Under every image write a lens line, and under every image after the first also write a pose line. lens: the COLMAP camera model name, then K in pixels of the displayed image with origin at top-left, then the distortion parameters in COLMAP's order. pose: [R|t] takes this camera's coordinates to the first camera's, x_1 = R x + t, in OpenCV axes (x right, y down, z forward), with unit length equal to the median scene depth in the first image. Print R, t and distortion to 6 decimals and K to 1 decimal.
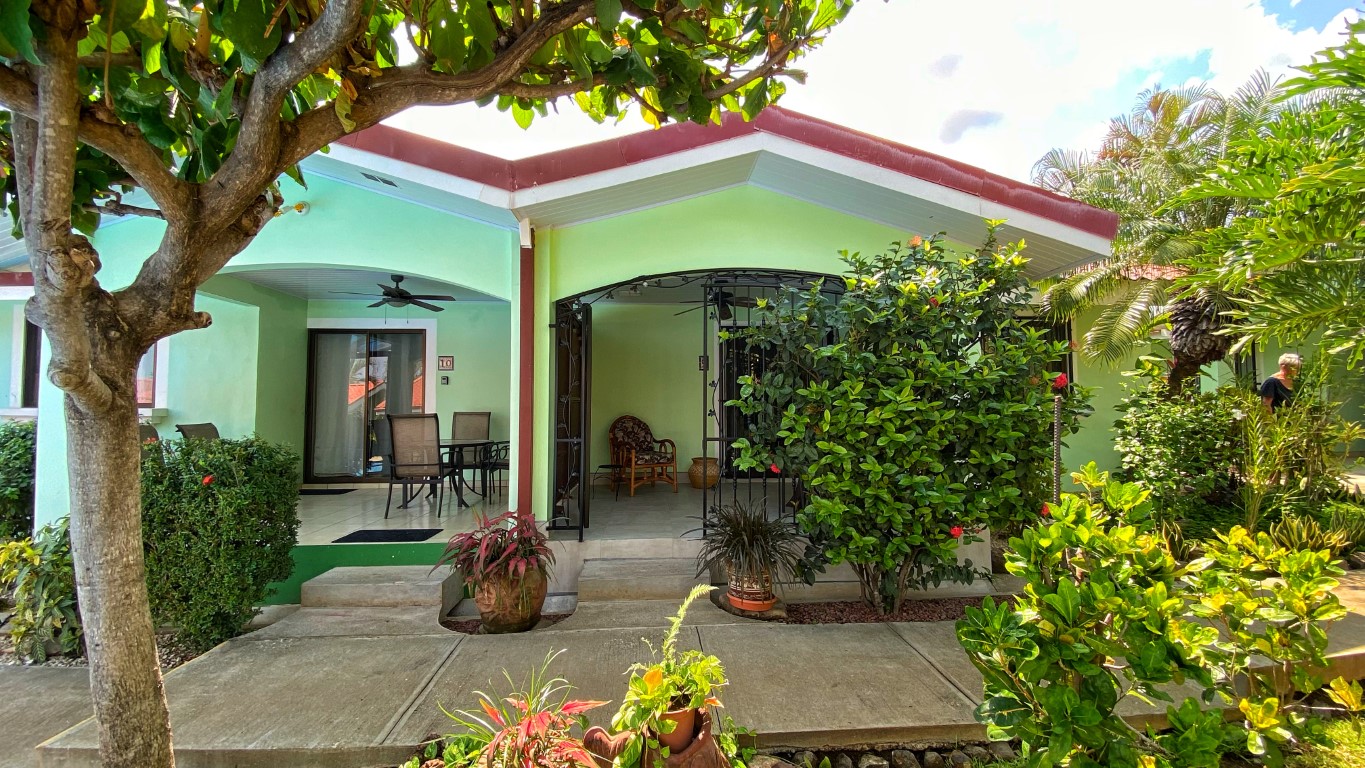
lens RADIAL K [[561.8, 0, 676.3], [0, 561.8, 382.6], [0, 0, 1]] dist [0.055839, -0.044846]
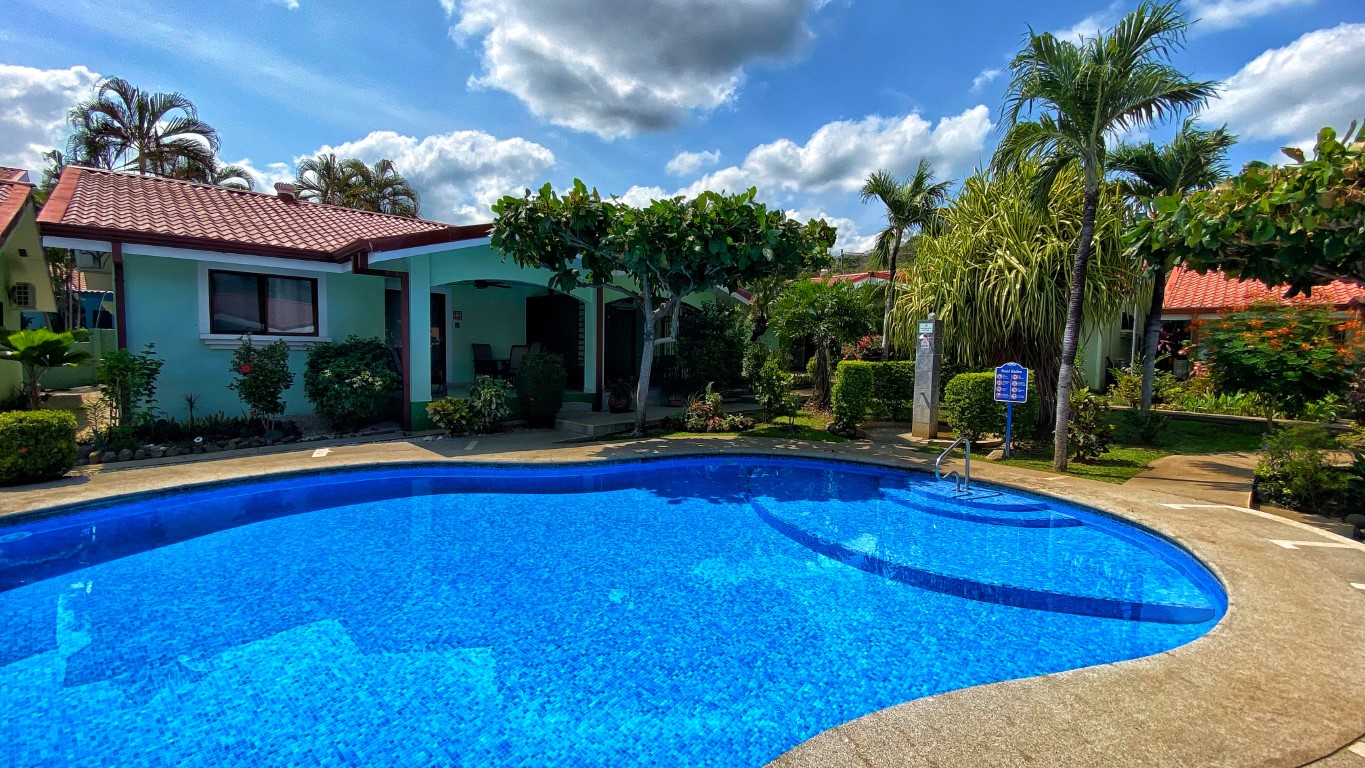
lens RADIAL K [[553.0, 0, 678.7], [0, 553.0, 383.3], [0, 0, 1]] dist [0.031223, -0.025348]
pose [[0.755369, -0.022091, 0.654927, -2.132612], [-0.050879, 0.994437, 0.092225, -0.038229], [-0.653322, -0.102986, 0.750043, -1.533075]]
